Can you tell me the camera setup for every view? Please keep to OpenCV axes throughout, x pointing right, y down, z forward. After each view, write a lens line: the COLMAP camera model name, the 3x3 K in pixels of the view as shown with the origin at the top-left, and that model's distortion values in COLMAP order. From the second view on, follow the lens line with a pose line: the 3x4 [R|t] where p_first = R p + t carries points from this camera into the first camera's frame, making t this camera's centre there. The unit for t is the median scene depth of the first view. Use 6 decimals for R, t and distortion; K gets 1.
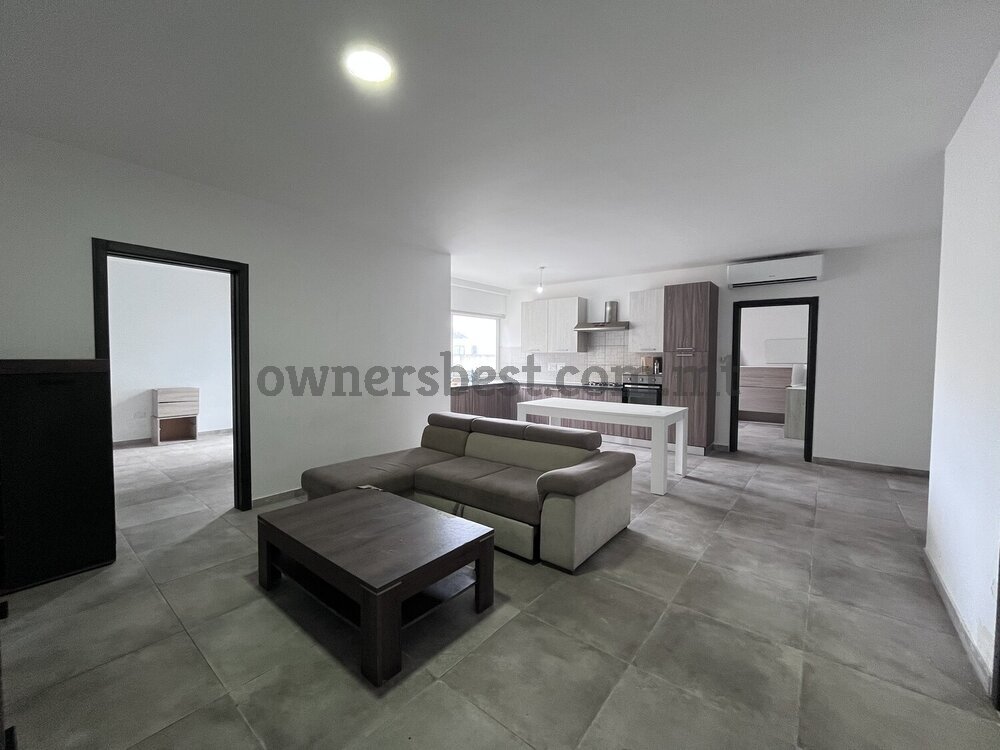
lens RADIAL K [[405.1, 0, 498.5], [0, 405.1, 371.9], [0, 0, 1]] dist [-0.001889, 0.000387]
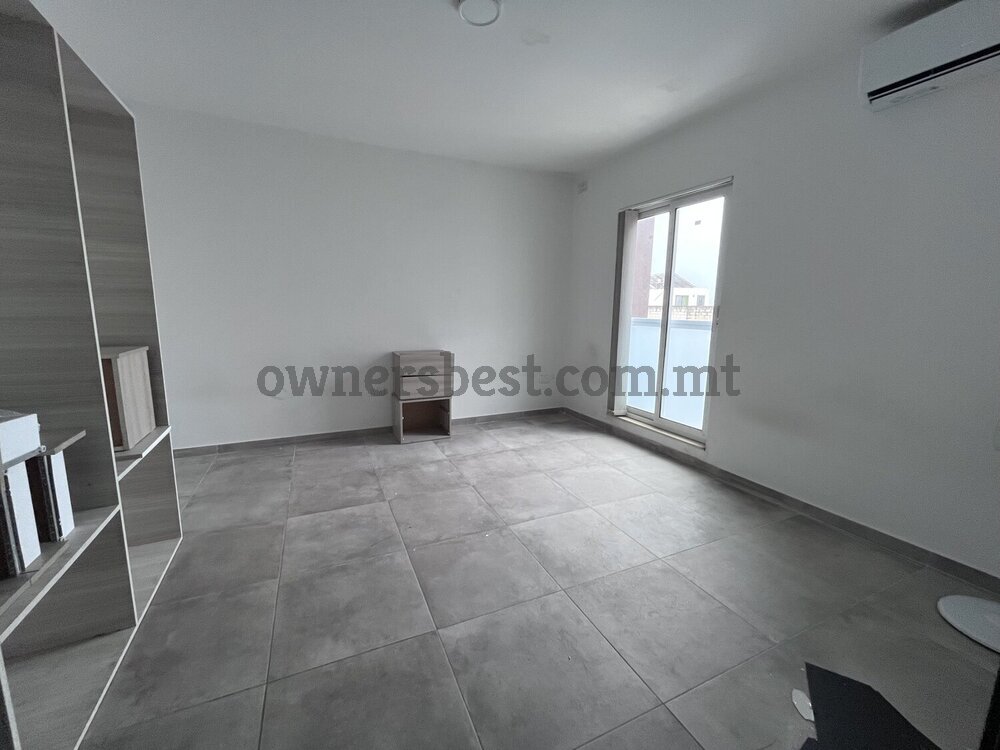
lens RADIAL K [[411.0, 0, 503.5], [0, 411.0, 374.2], [0, 0, 1]] dist [0.000148, 0.000139]
pose [[0.906095, 0.079488, -0.415541, -0.707456], [-0.029085, 0.991571, 0.126256, -0.008525], [0.422074, -0.102313, 0.900769, 0.809423]]
